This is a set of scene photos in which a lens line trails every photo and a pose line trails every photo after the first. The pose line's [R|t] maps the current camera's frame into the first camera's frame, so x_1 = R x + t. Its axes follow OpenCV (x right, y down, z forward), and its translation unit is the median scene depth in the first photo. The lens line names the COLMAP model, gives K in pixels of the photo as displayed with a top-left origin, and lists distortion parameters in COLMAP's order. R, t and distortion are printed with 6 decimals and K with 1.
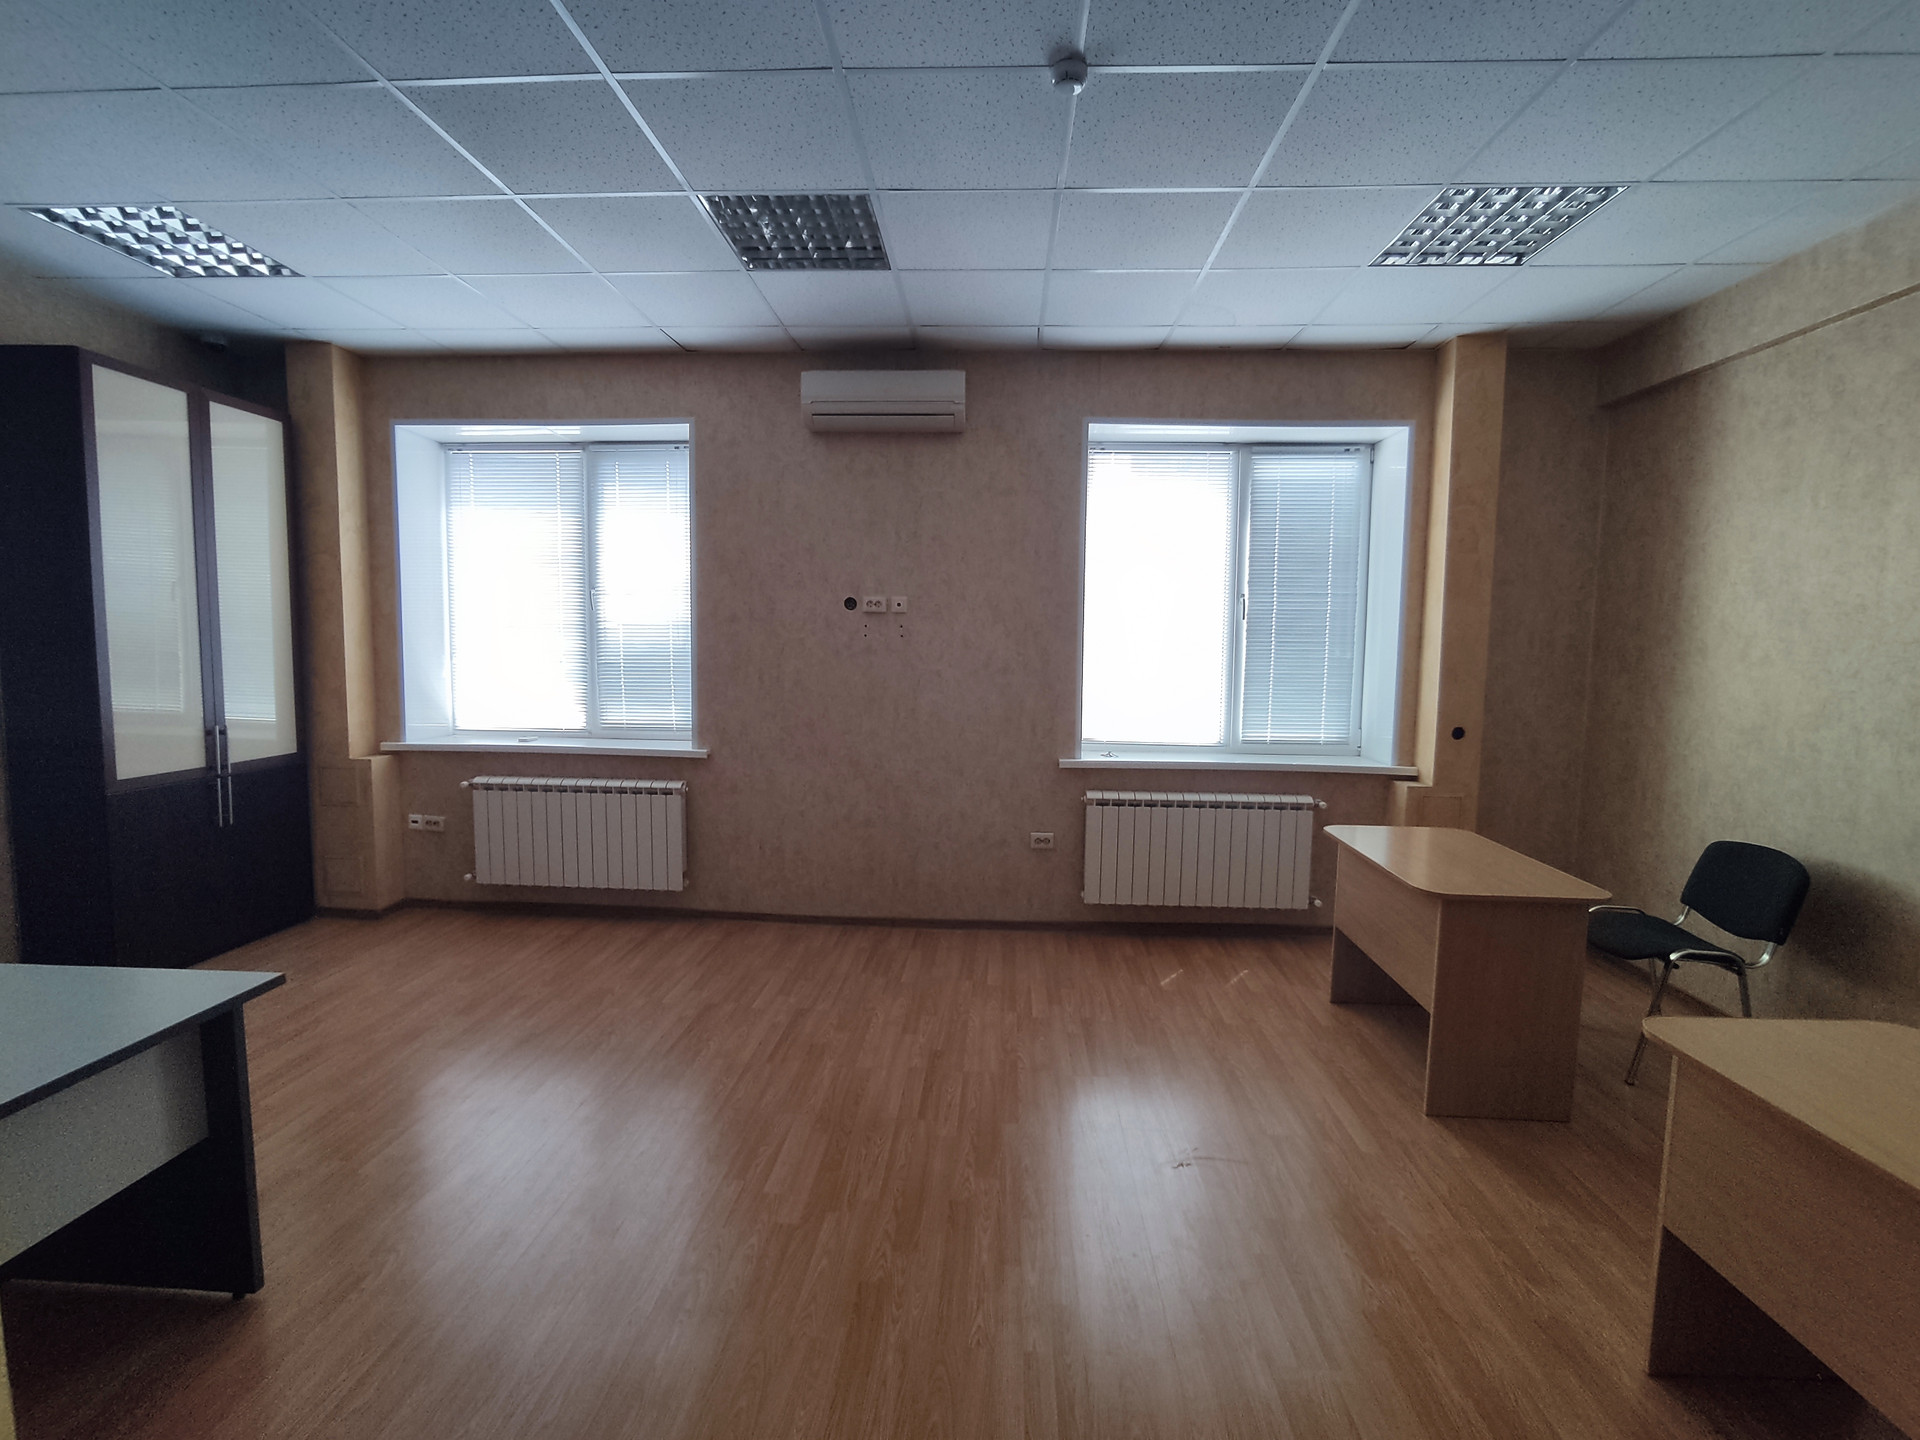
lens RADIAL K [[877.0, 0, 954.1], [0, 877.0, 719.0], [0, 0, 1]] dist [-0.024569, 0.002860]
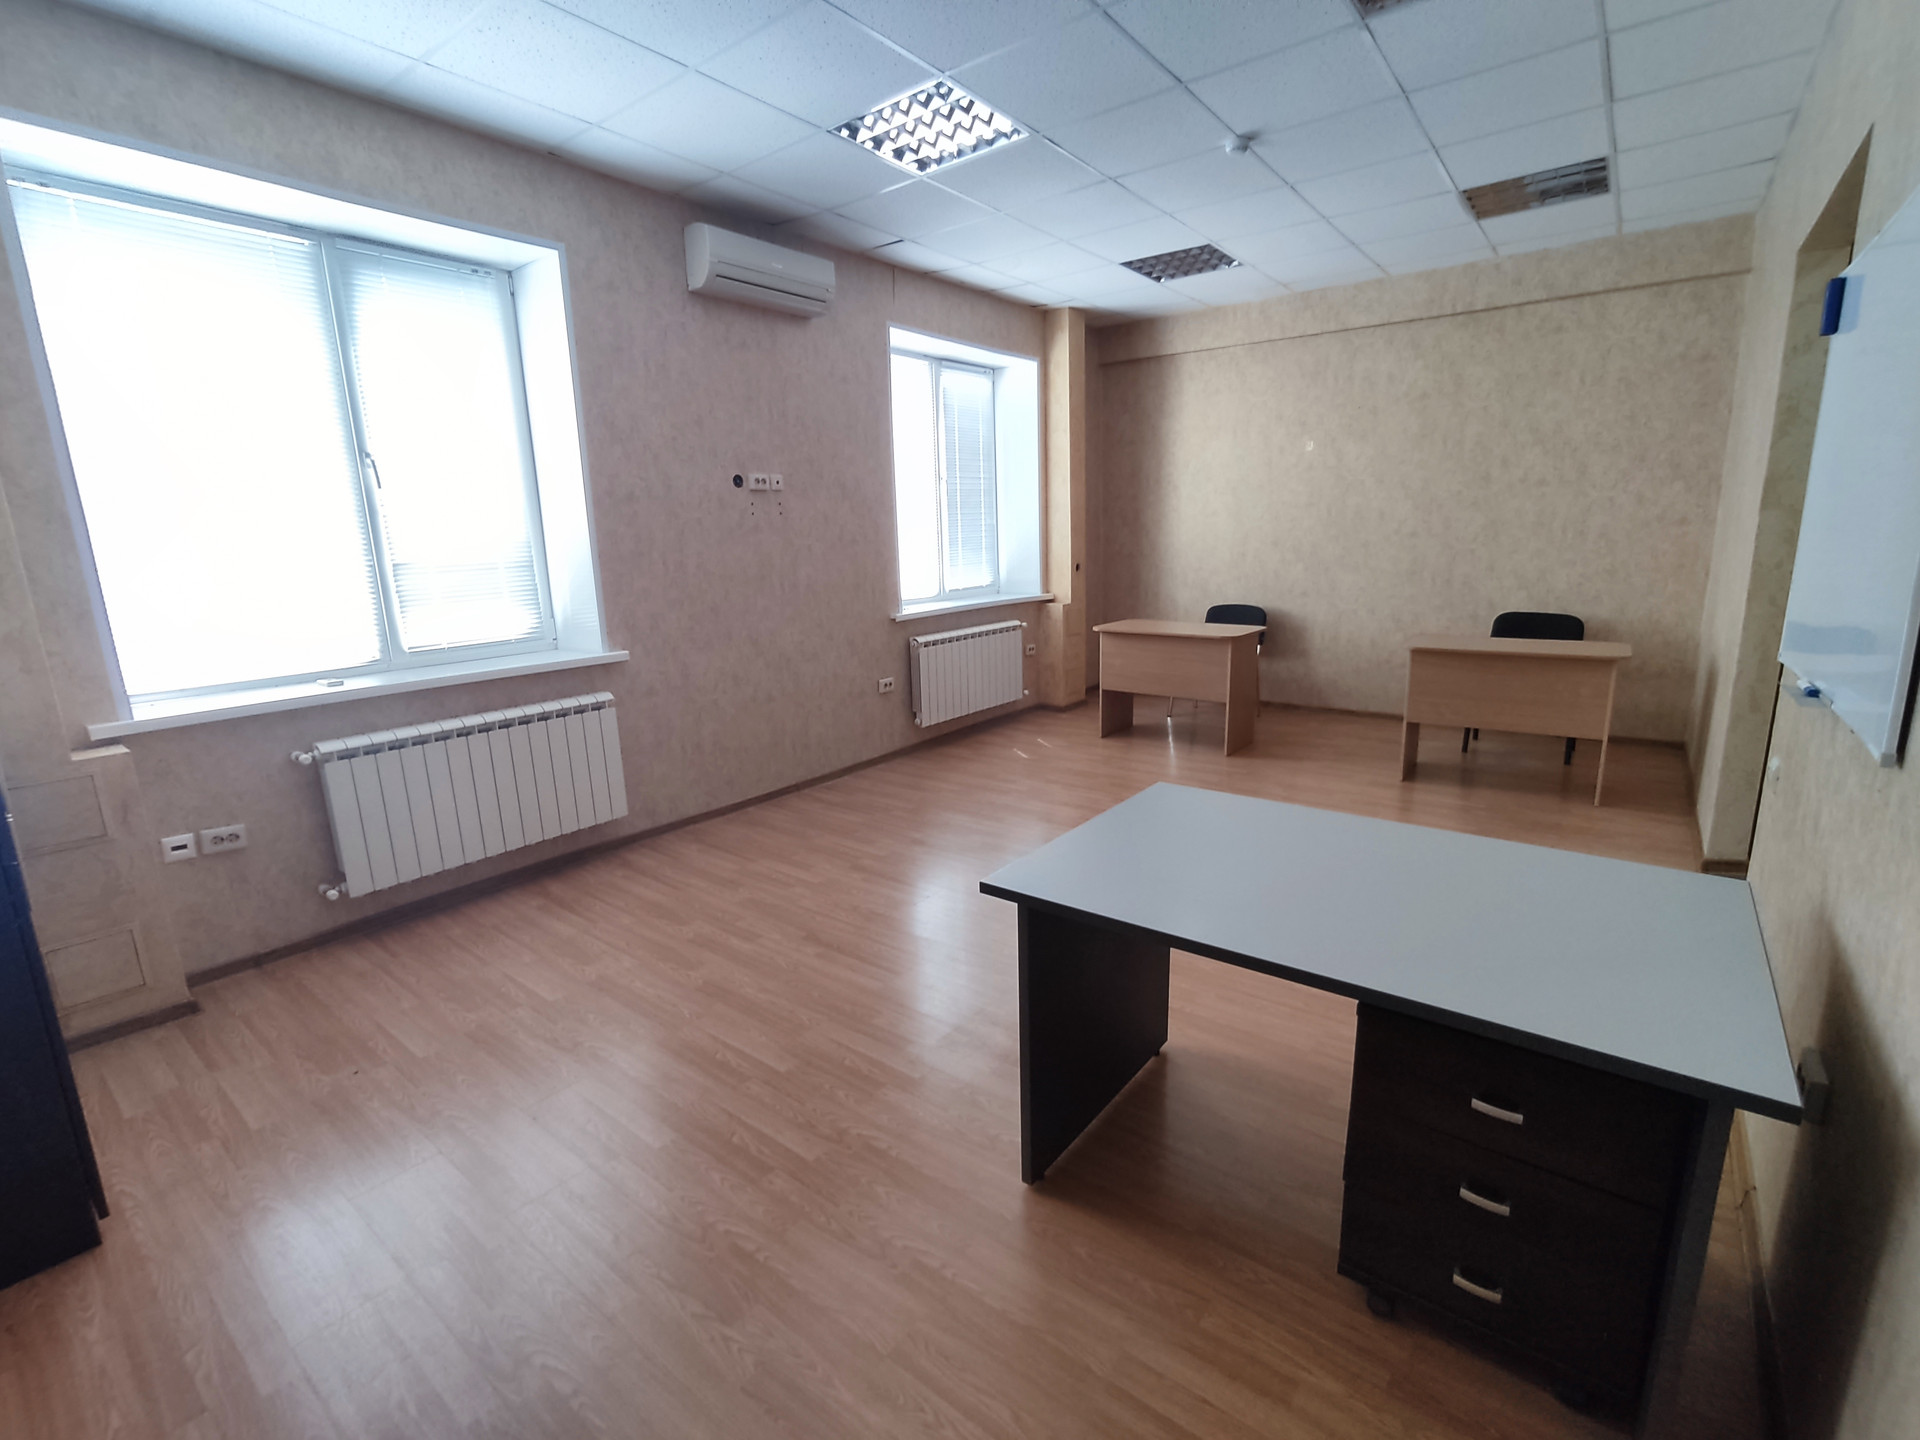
lens RADIAL K [[876.7, 0, 951.5], [0, 876.7, 711.1], [0, 0, 1]] dist [-0.030557, 0.016153]
pose [[0.570447, -0.197245, 0.797299, -0.831427], [0.109691, 0.980335, 0.164046, -0.013642], [-0.813977, -0.006123, 0.580865, 0.239379]]
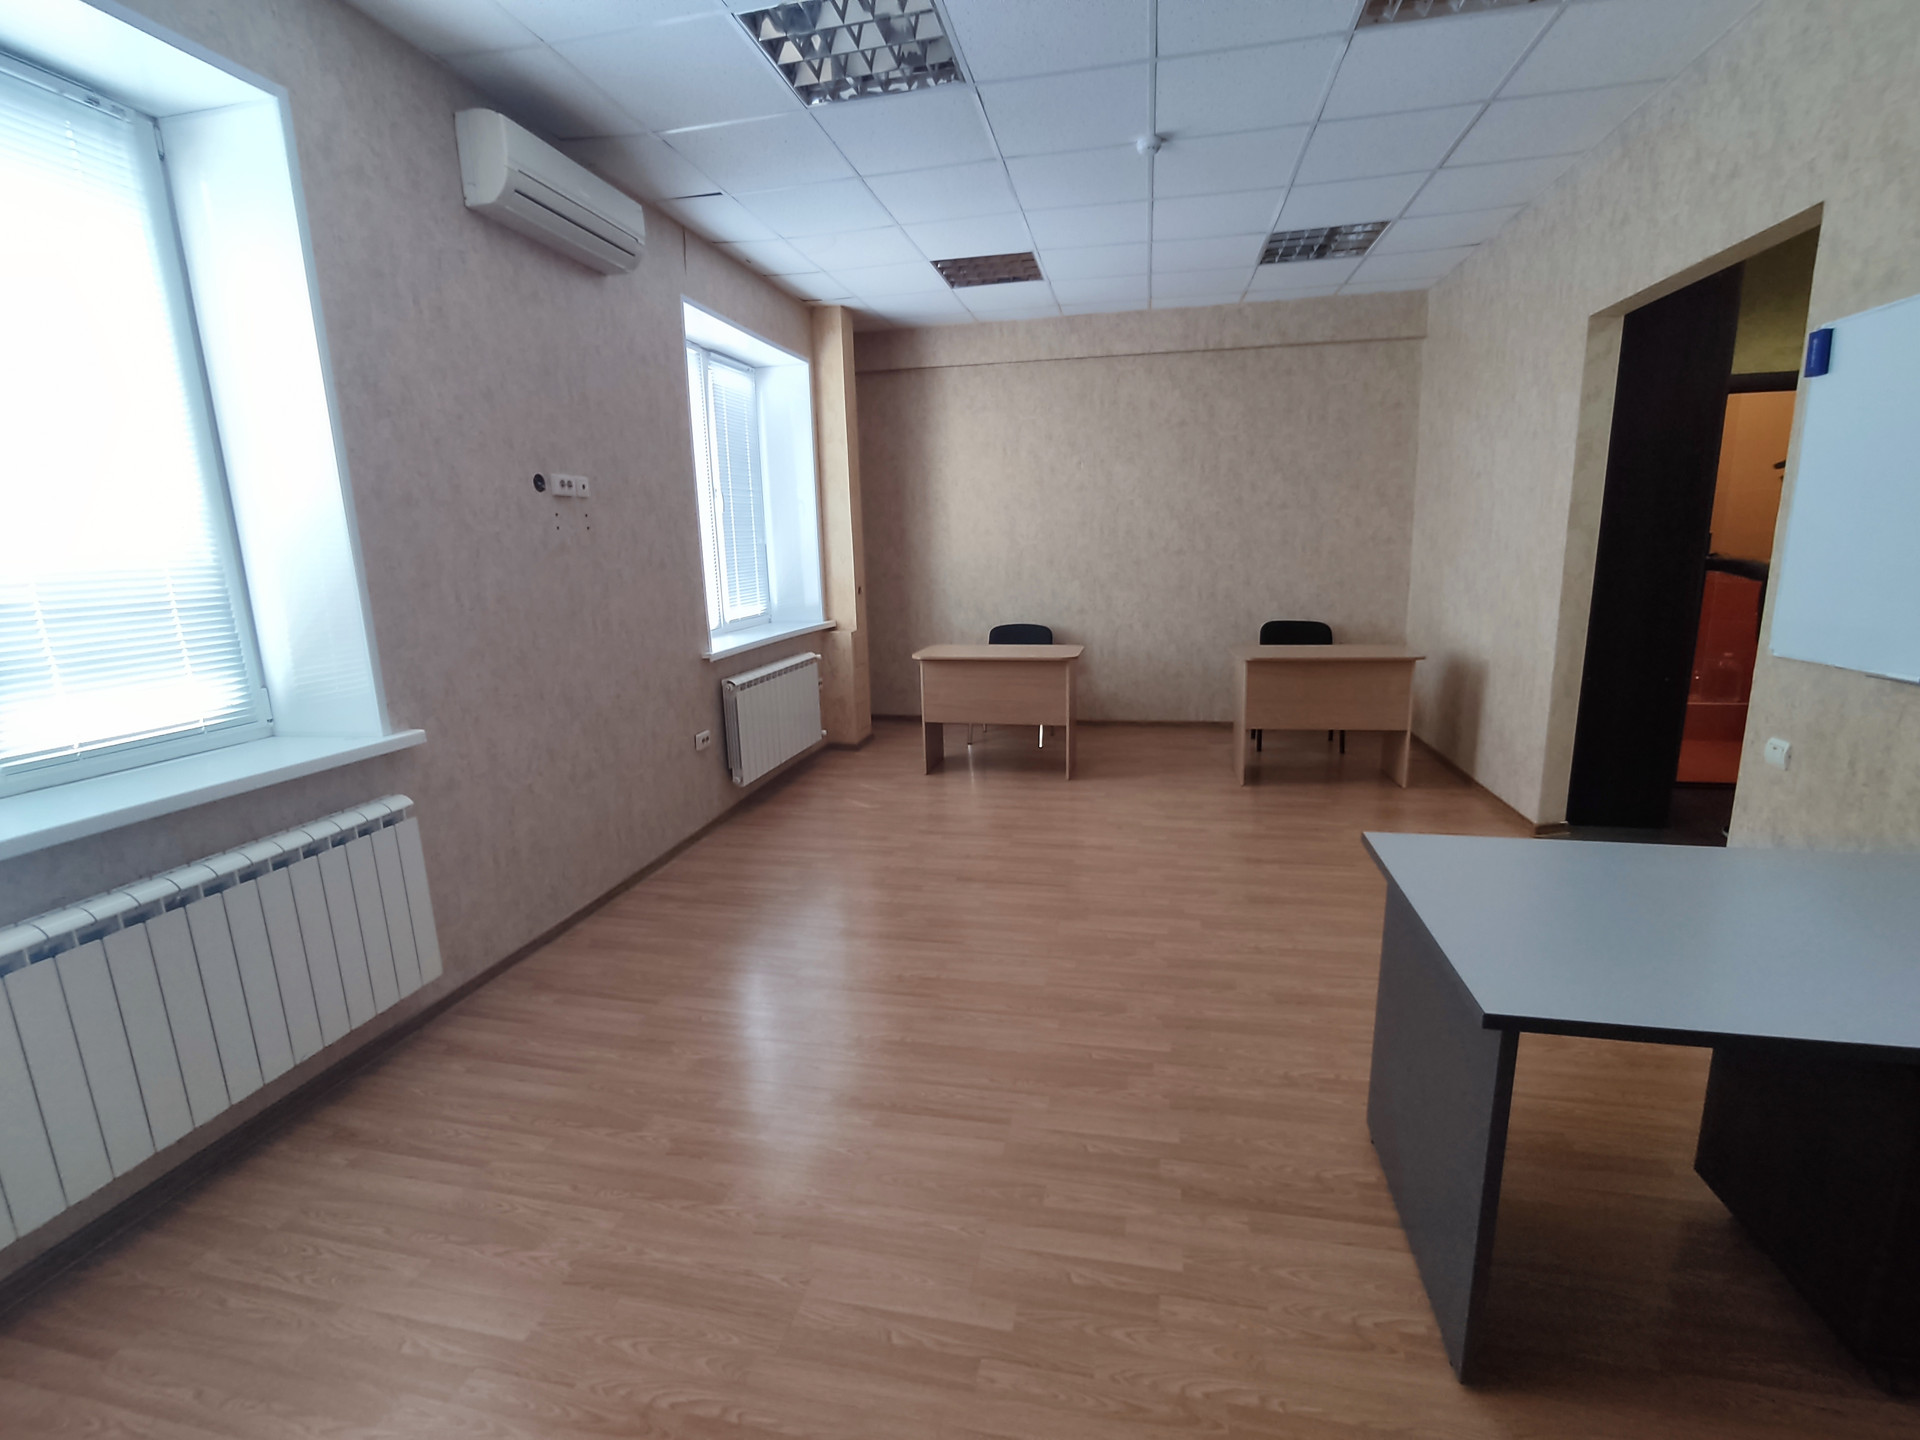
lens RADIAL K [[876.7, 0, 953.5], [0, 876.7, 714.3], [0, 0, 1]] dist [-0.030557, 0.016153]
pose [[0.156323, -0.211074, 0.964889, -0.808132], [0.118532, 0.973848, 0.193830, -0.045921], [-0.980568, 0.084070, 0.177254, 0.569582]]
